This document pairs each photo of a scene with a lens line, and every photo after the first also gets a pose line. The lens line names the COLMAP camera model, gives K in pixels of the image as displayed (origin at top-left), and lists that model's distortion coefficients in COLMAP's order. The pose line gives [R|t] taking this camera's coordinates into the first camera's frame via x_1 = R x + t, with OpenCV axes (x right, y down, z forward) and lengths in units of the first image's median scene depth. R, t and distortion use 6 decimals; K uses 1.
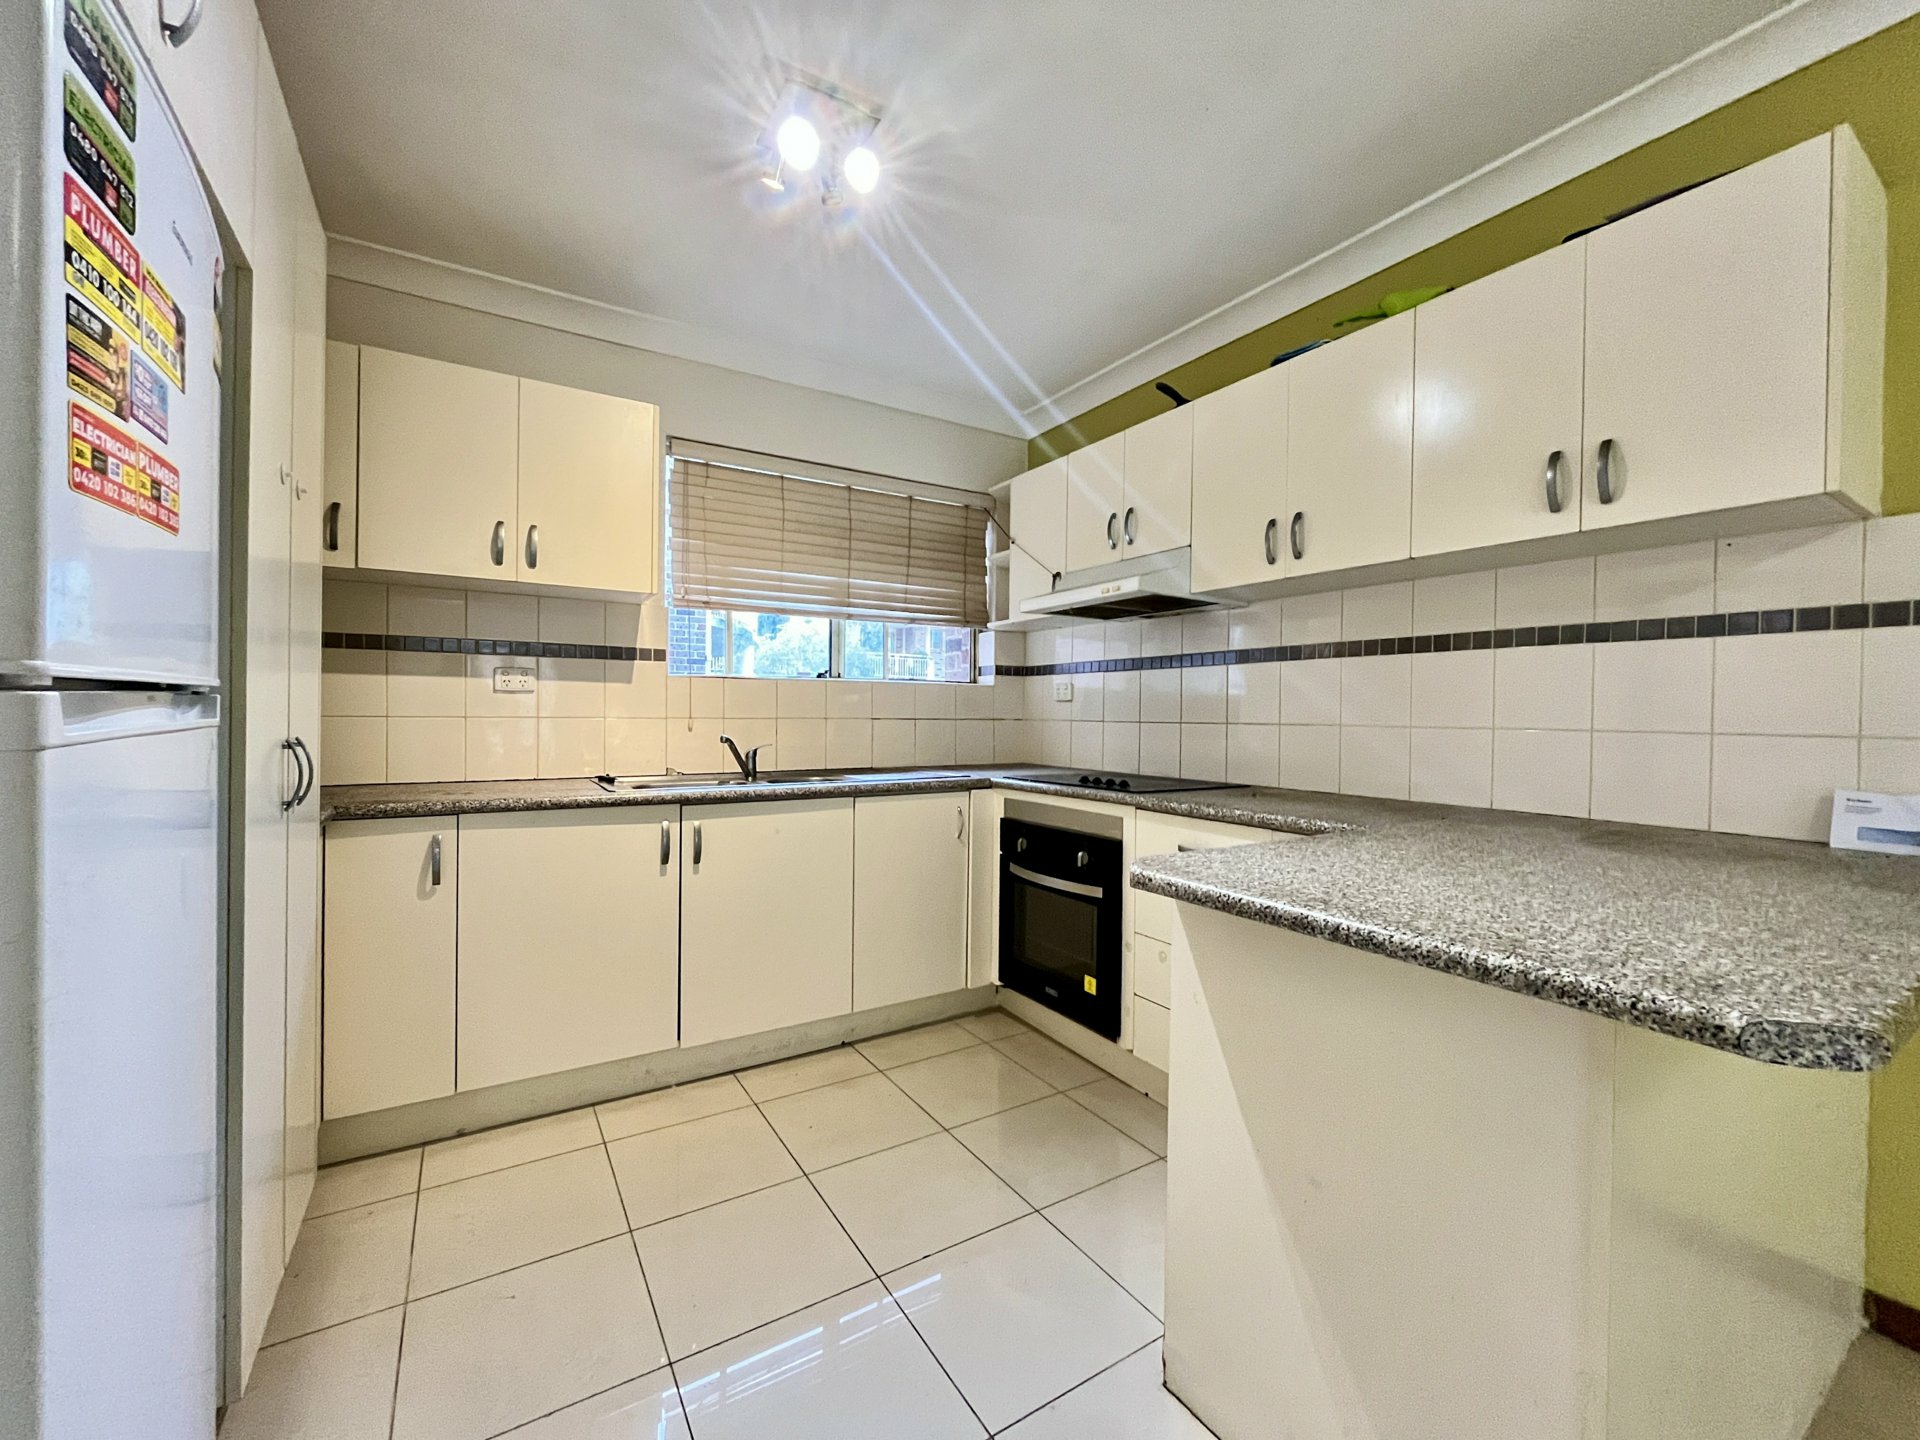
lens RADIAL K [[775.4, 0, 956.4], [0, 775.4, 718.1], [0, 0, 1]] dist [-0.000516, -0.000134]
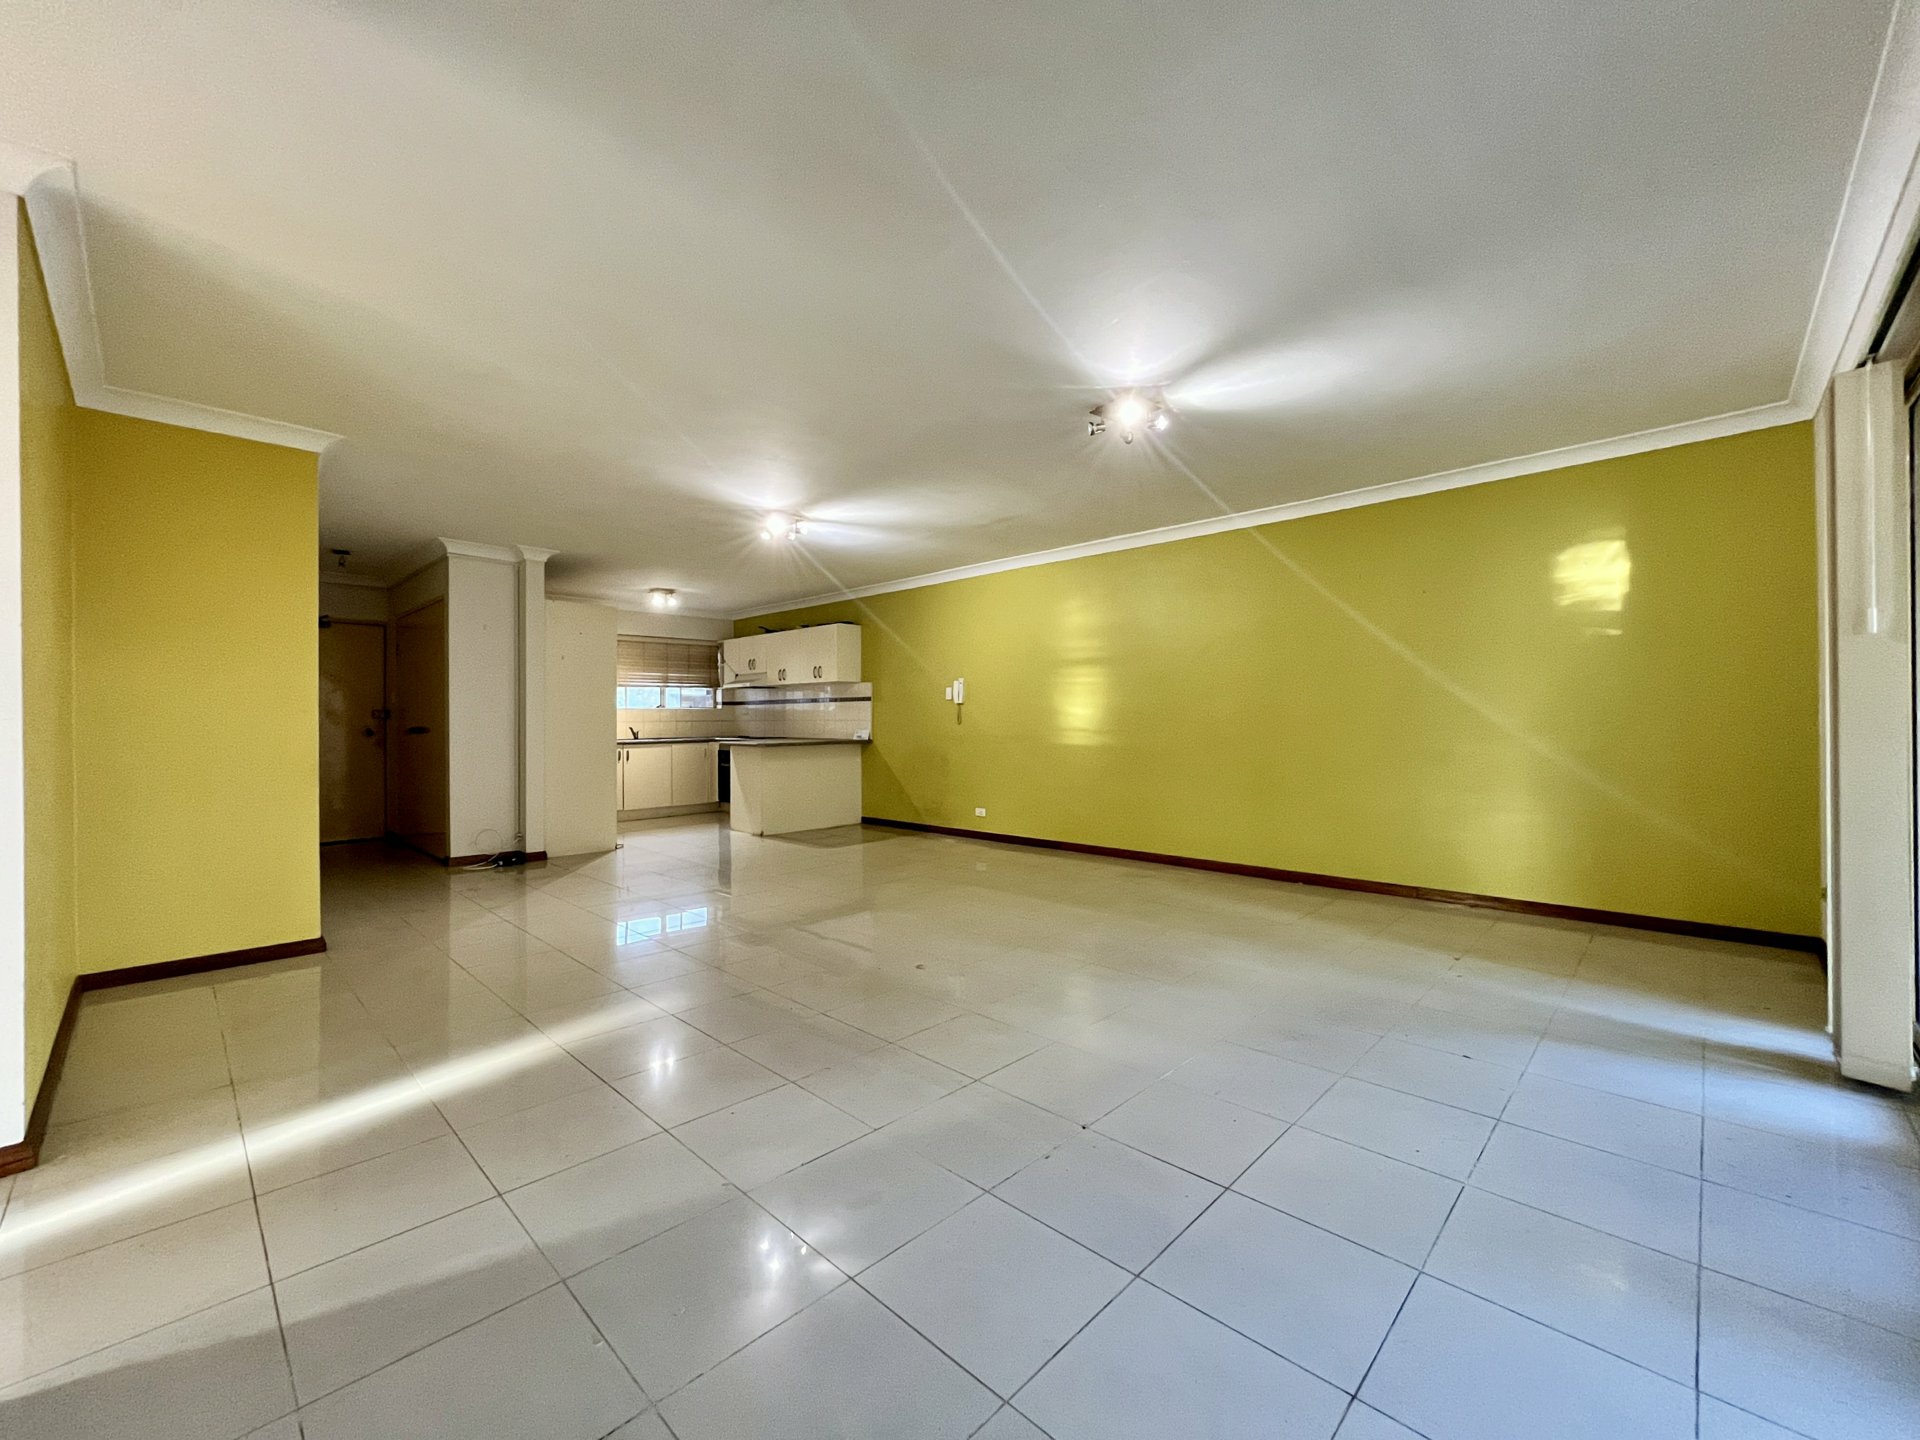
lens RADIAL K [[775.4, 0, 956.4], [0, 775.4, 718.1], [0, 0, 1]] dist [-0.000516, -0.000134]
pose [[0.970182, -0.017011, 0.241780, 0.204631], [0.019269, 0.999790, -0.006976, 0.029122], [-0.241611, 0.011426, 0.970306, -2.042866]]
